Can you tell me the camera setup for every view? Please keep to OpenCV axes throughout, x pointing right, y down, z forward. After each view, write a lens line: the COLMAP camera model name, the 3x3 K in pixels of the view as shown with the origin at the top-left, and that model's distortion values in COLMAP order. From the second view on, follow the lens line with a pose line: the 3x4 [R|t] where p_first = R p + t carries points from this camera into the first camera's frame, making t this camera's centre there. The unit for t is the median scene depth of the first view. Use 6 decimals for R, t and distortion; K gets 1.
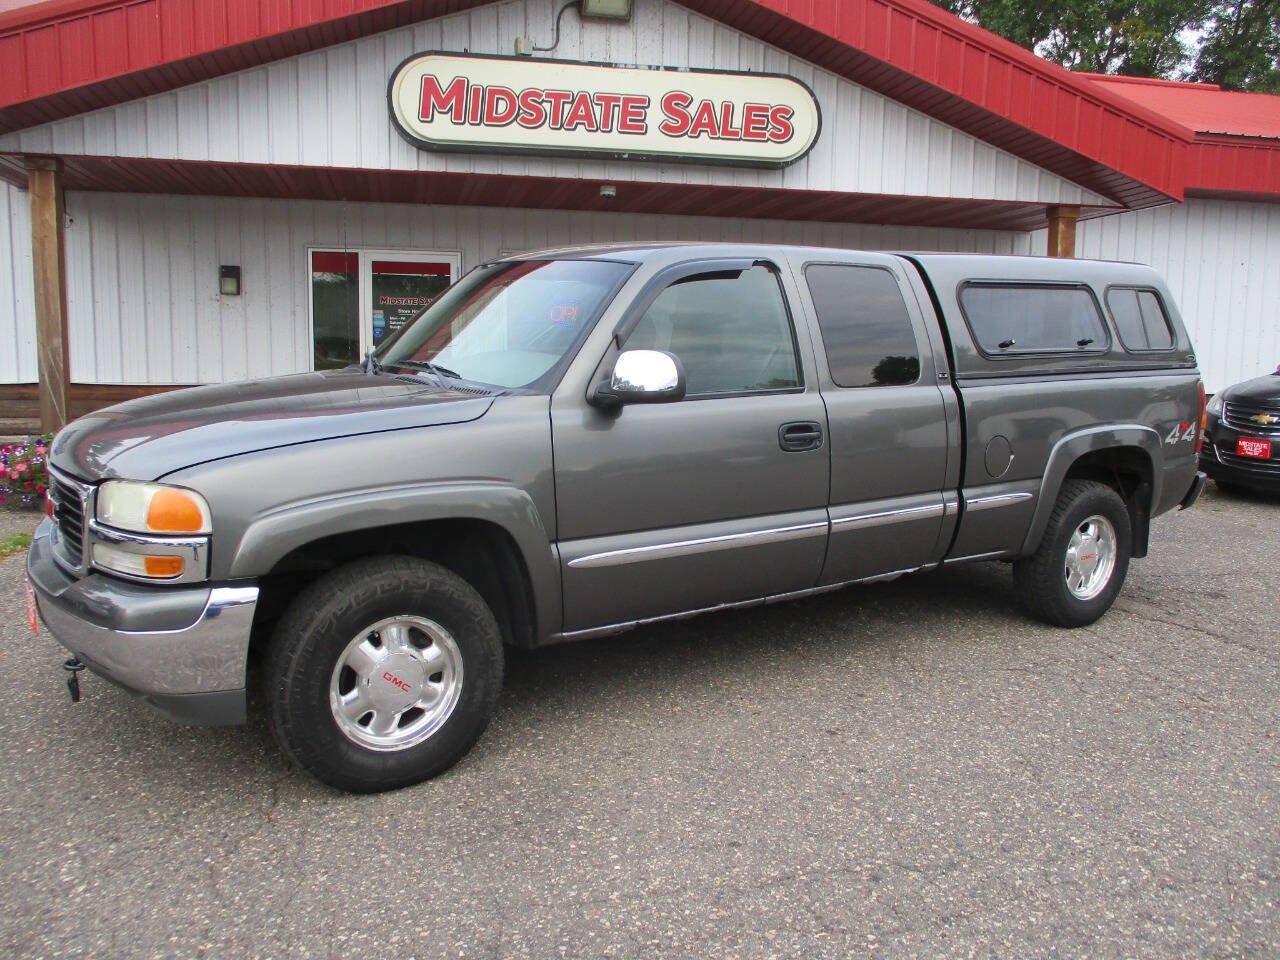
lens RADIAL K [[1069.5, 0, 643.1], [0, 1069.5, 481.6], [0, 0, 1]] dist [-0.031783, 0.008720]
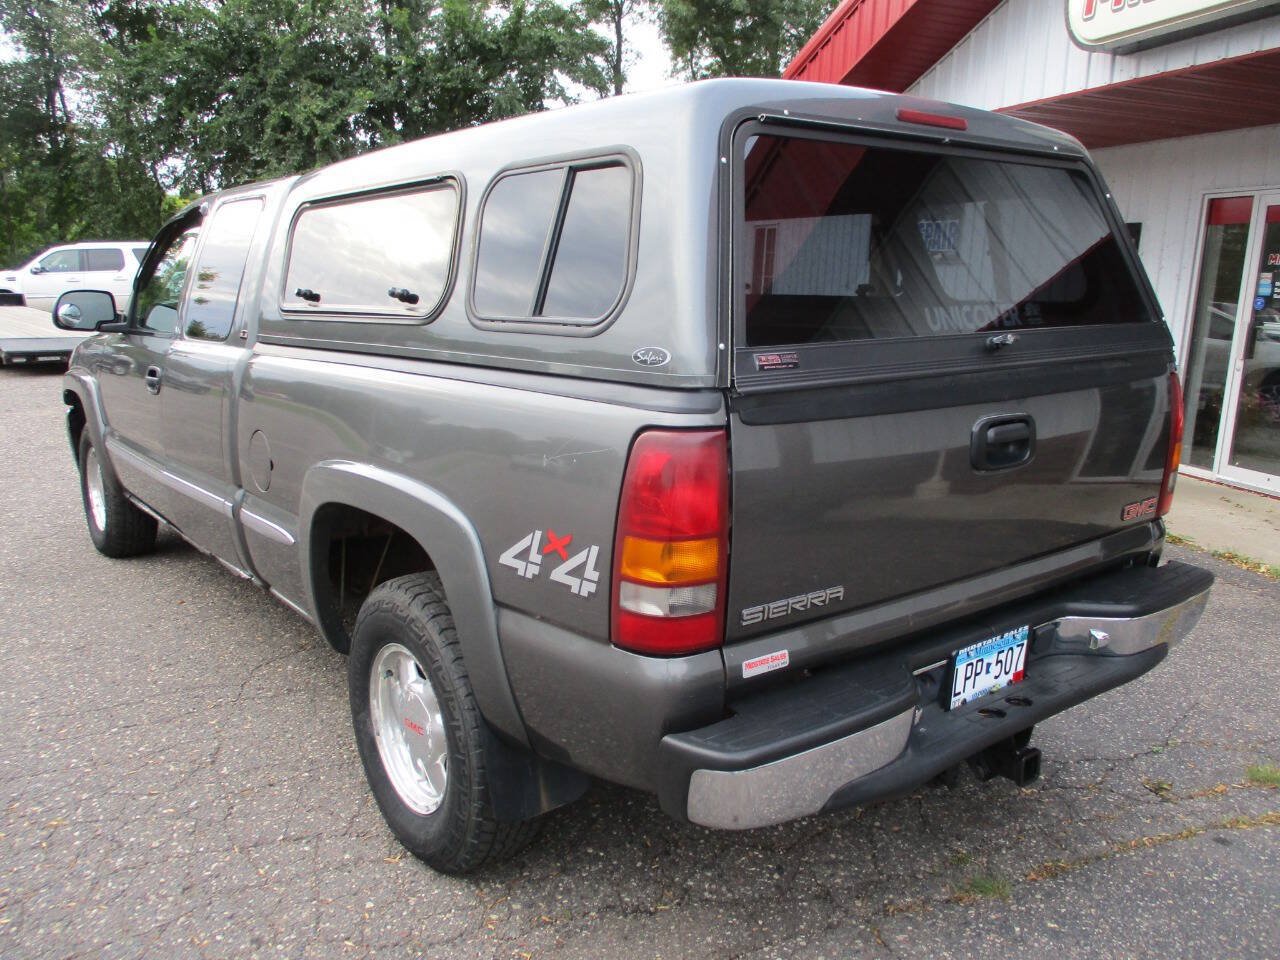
lens RADIAL K [[1069.5, 0, 645.4], [0, 1069.5, 483.3], [0, 0, 1]] dist [-0.031783, 0.008720]
pose [[0.069475, 0.177721, -0.981625, 0.927115], [-0.158822, 0.973423, 0.164995, -0.145930], [0.984860, 0.144441, 0.095854, 1.073385]]
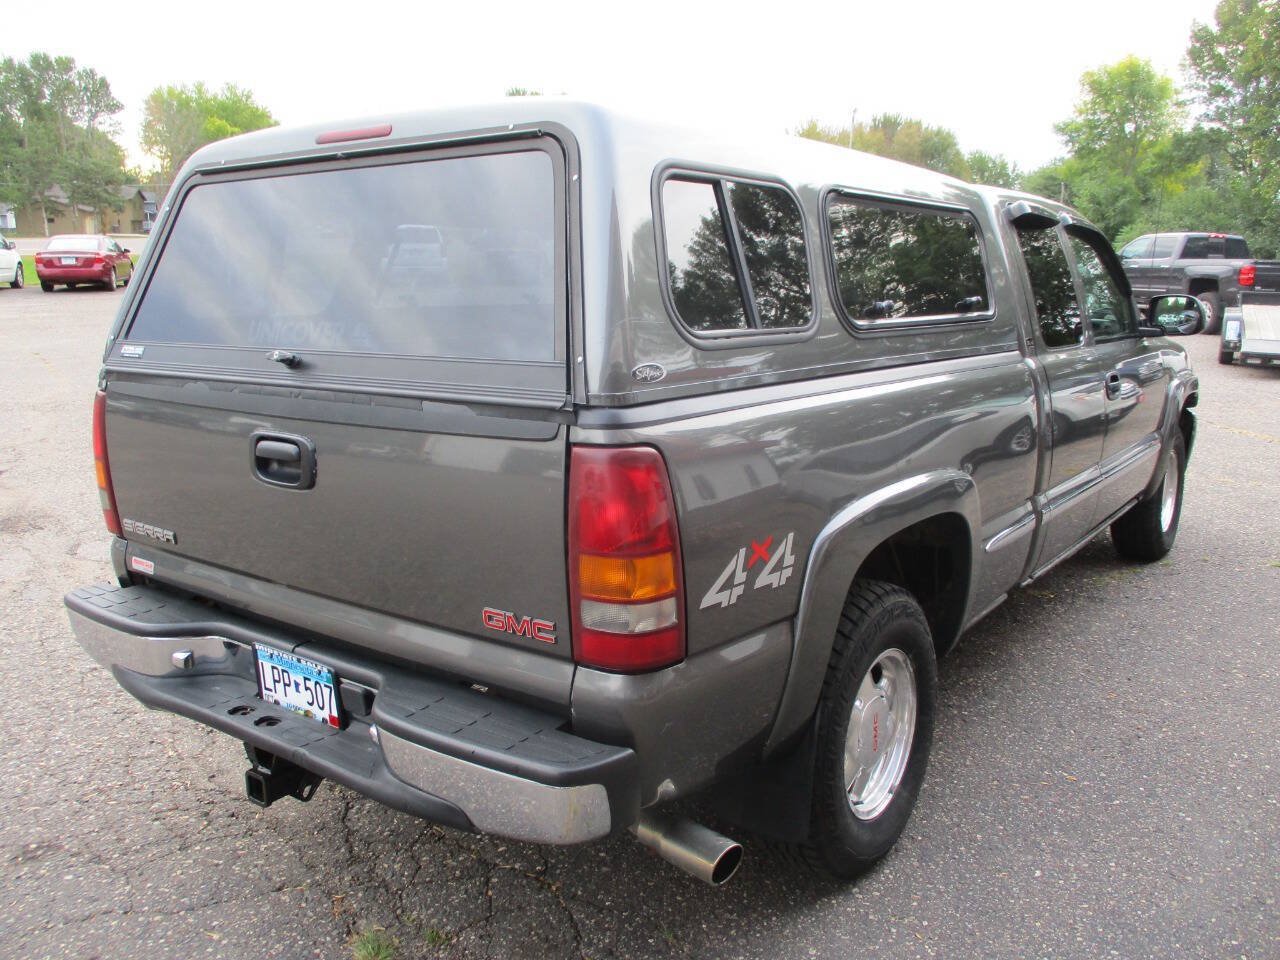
lens RADIAL K [[1069.5, 0, 641.1], [0, 1069.5, 484.0], [0, 0, 1]] dist [-0.031783, 0.008720]
pose [[-0.945578, 0.050009, -0.321529, 0.499877], [-0.063930, 0.940310, 0.334260, -0.260067], [0.319053, 0.336625, -0.885940, 1.701277]]
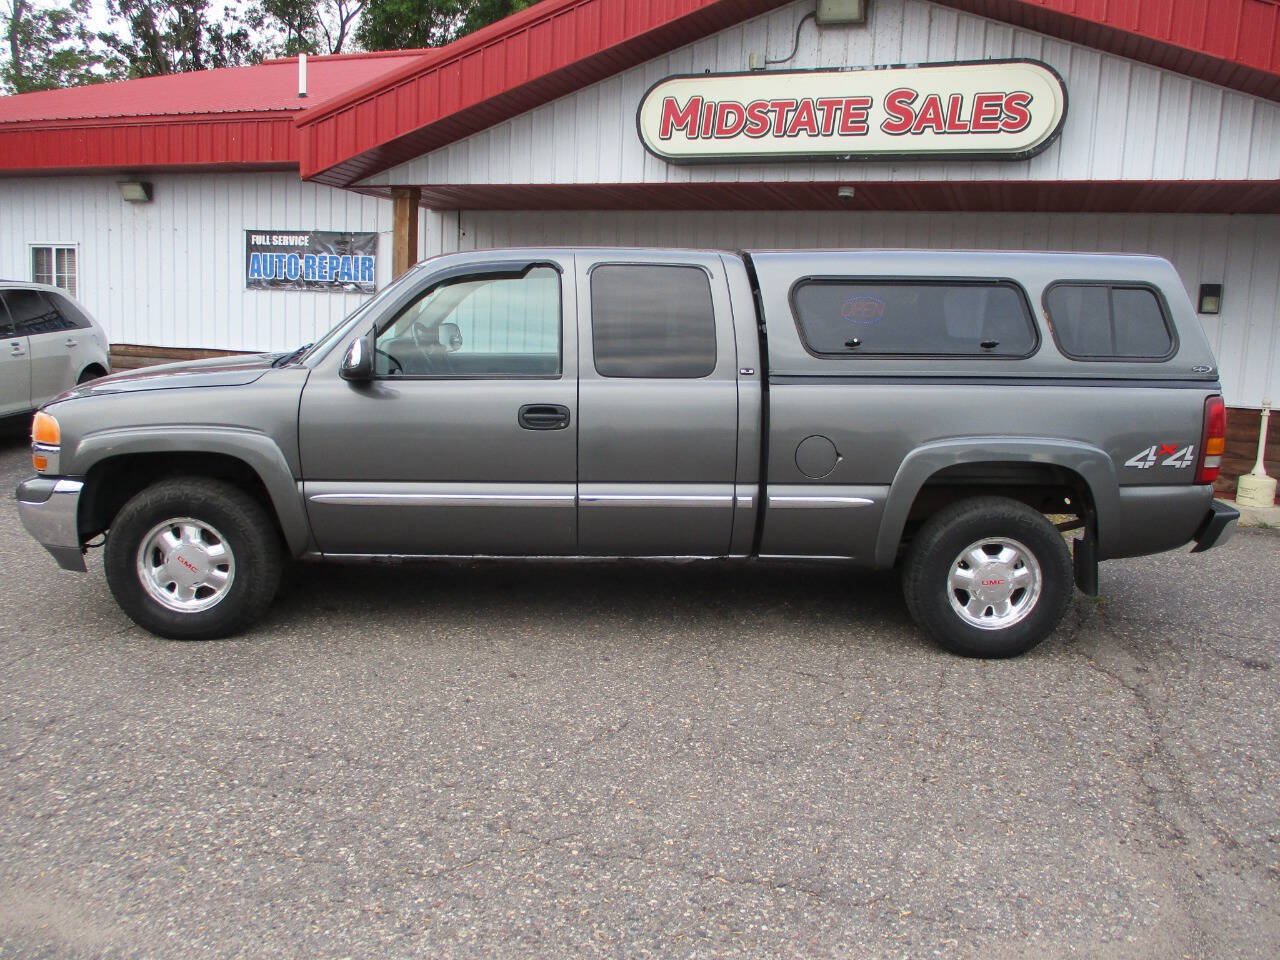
lens RADIAL K [[1069.5, 0, 644.4], [0, 1069.5, 481.4], [0, 0, 1]] dist [-0.031783, 0.008720]
pose [[0.841781, 0.093278, -0.531699, 0.660677], [-0.093276, 0.995276, 0.026931, -0.011549], [0.531700, 0.026925, 0.846505, 0.075256]]
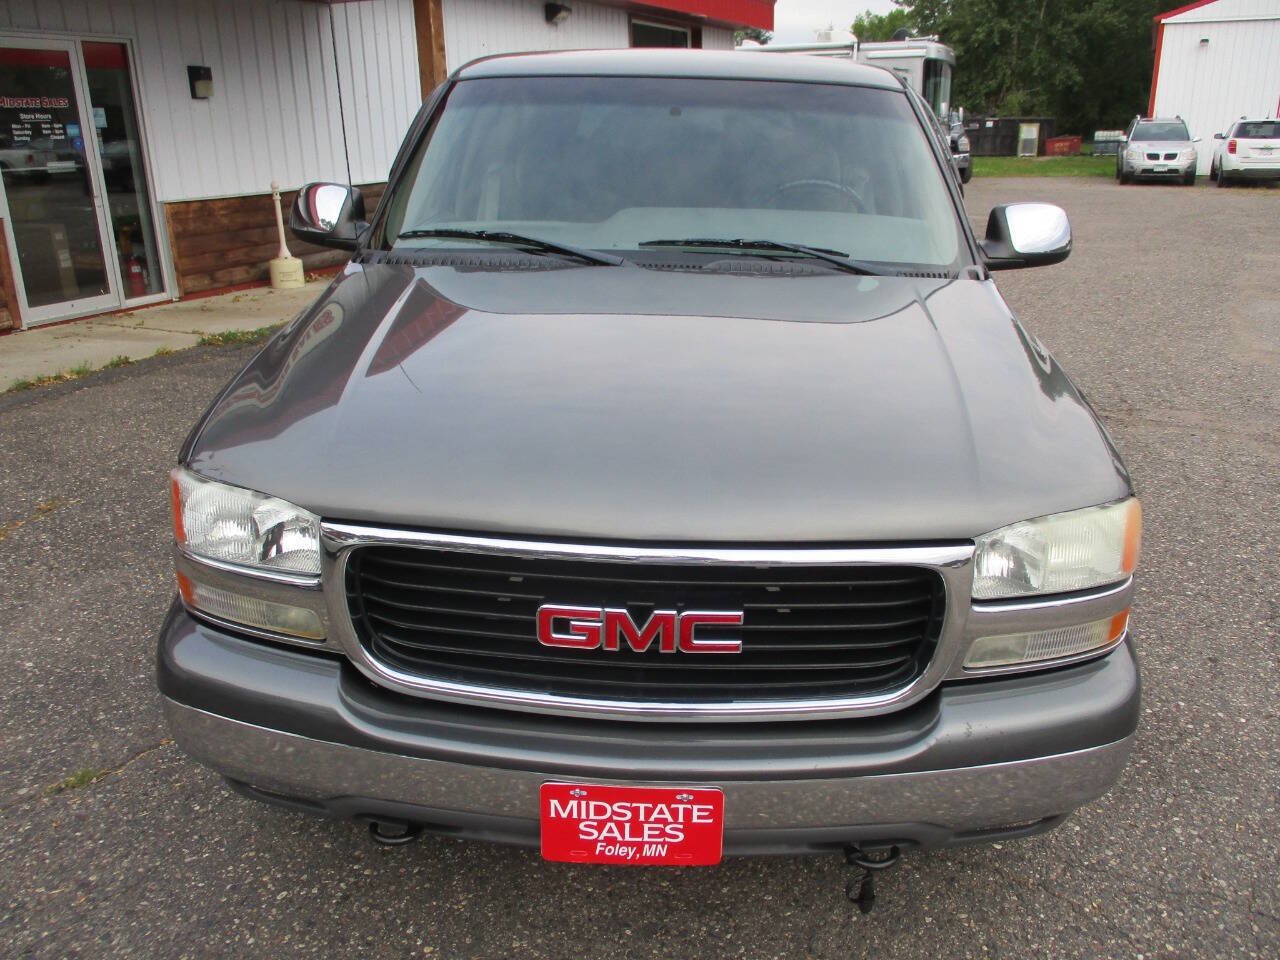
lens RADIAL K [[1069.5, 0, 638.8], [0, 1069.5, 480.1], [0, 0, 1]] dist [-0.031783, 0.008720]
pose [[0.604662, -0.278372, 0.746253, -0.613376], [0.118439, 0.957944, 0.261371, -0.115723], [-0.787627, -0.069656, 0.612203, 0.475713]]
